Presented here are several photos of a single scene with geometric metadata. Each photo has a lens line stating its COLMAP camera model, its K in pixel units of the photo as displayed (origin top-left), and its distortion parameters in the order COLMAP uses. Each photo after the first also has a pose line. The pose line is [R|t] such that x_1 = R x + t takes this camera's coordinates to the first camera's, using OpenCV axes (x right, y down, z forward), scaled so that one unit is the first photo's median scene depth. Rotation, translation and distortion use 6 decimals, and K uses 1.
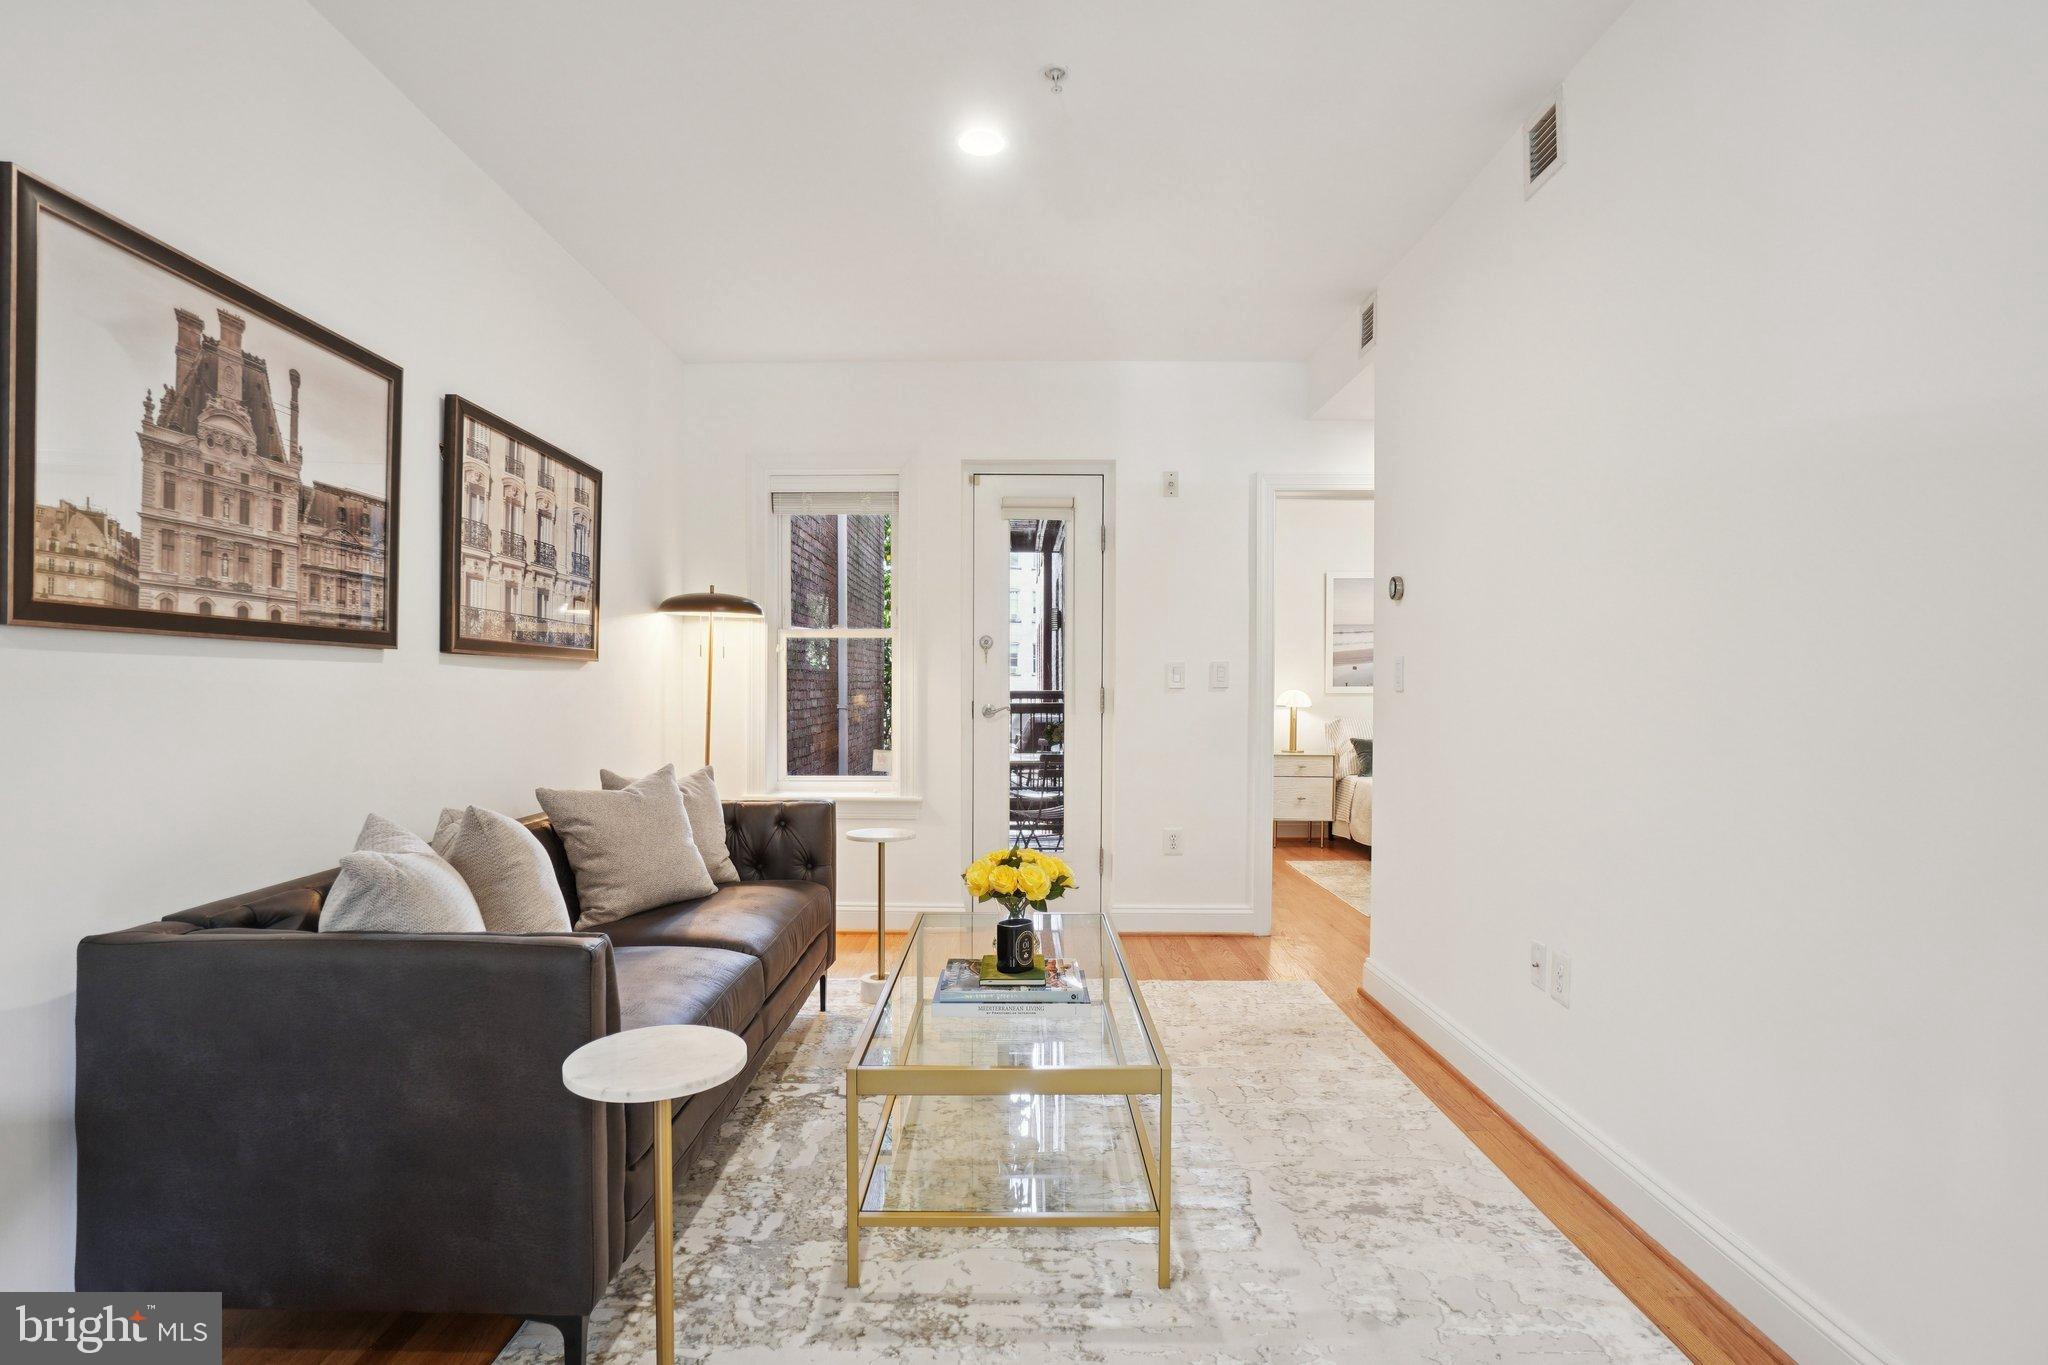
lens RADIAL K [[1063.2, 0, 1037.2], [0, 1063.2, 702.5], [0, 0, 1]] dist [-0.003046, 0.000168]
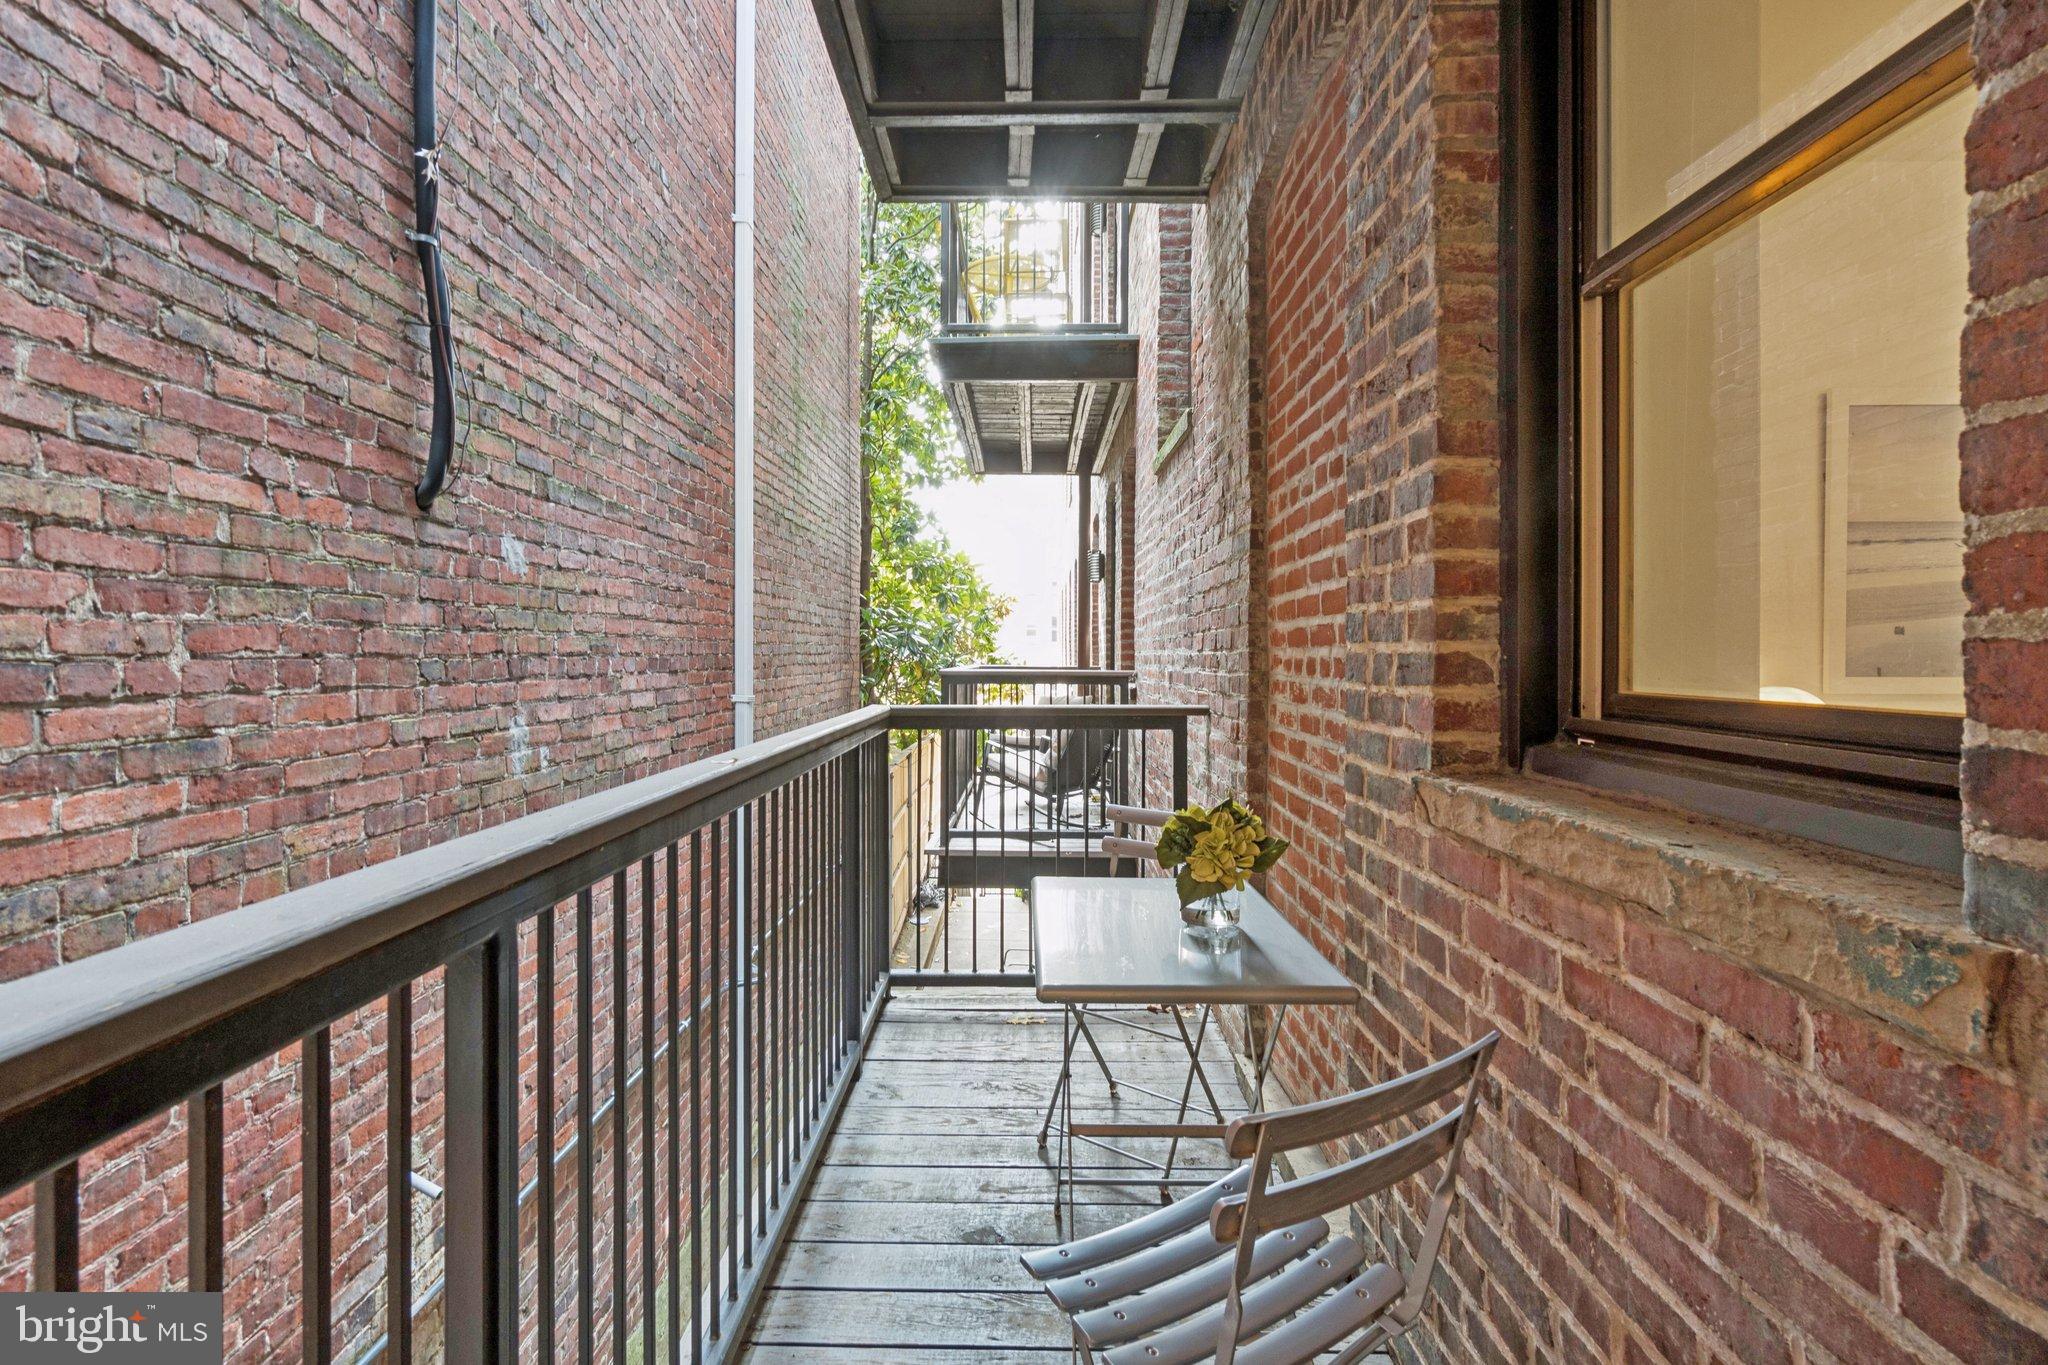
lens RADIAL K [[874.1, 0, 1025.6], [0, 874.1, 654.3], [0, 0, 1]] dist [-0.000035, -0.000043]
pose [[0.999504, 0.004456, -0.031187, -0.017753], [-0.004955, 0.999861, -0.015941, -0.016848], [0.031111, 0.016088, 0.999386, 0.665933]]
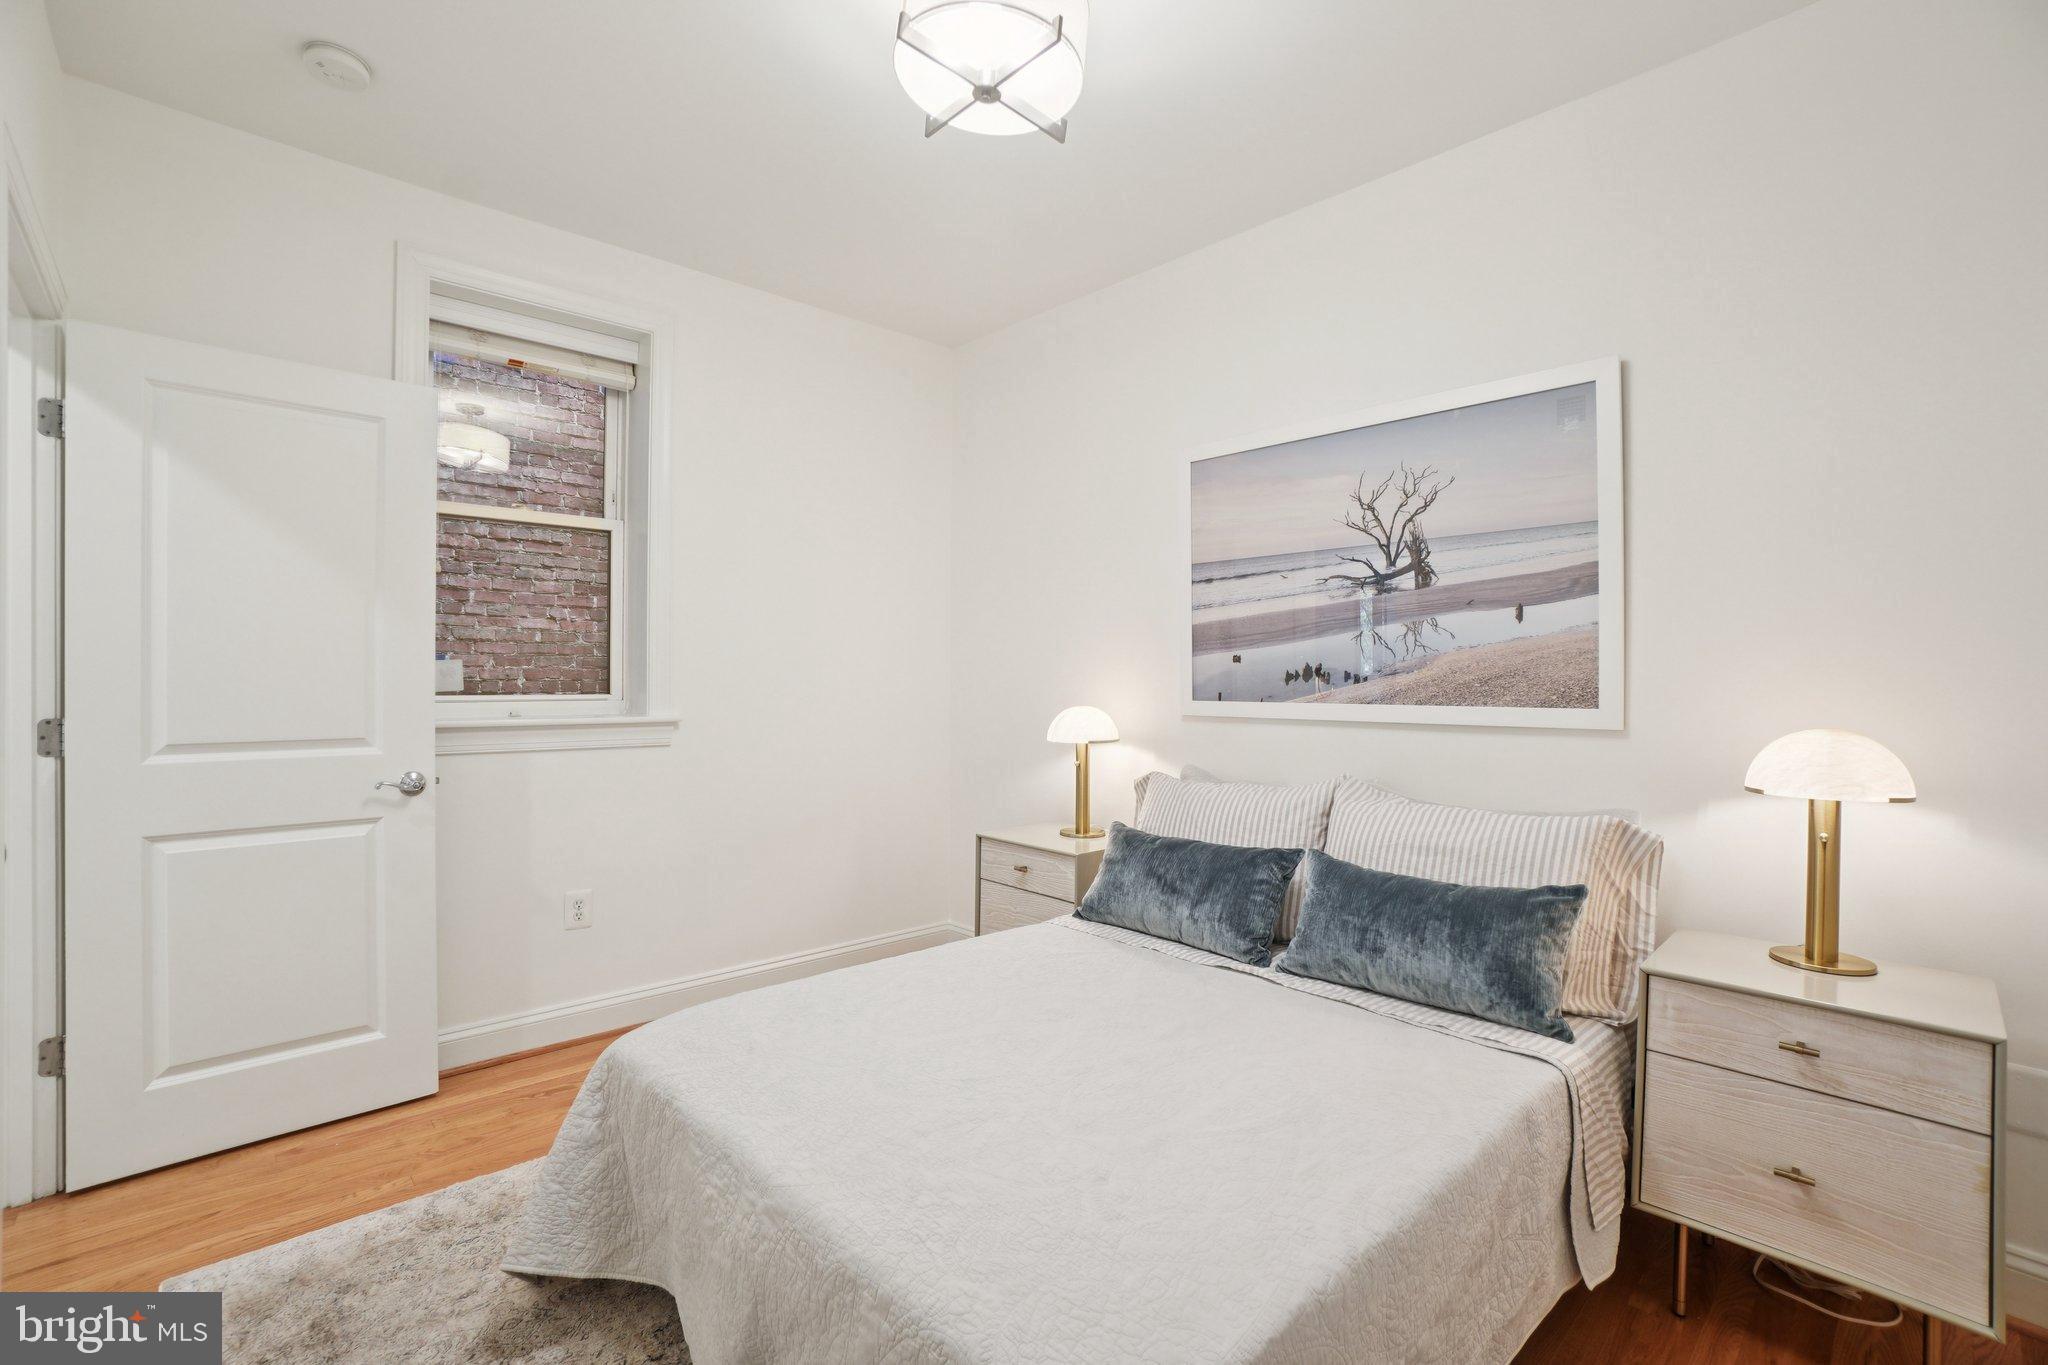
lens RADIAL K [[926.0, 0, 1010.6], [0, 926.0, 678.6], [0, 0, 1]] dist [-0.022025, 0.005797]
pose [[0.674373, 0.002400, -0.738387, 0.519709], [-0.019289, 0.999711, -0.014368, -0.016935], [0.738139, 0.023932, 0.674225, 0.677253]]
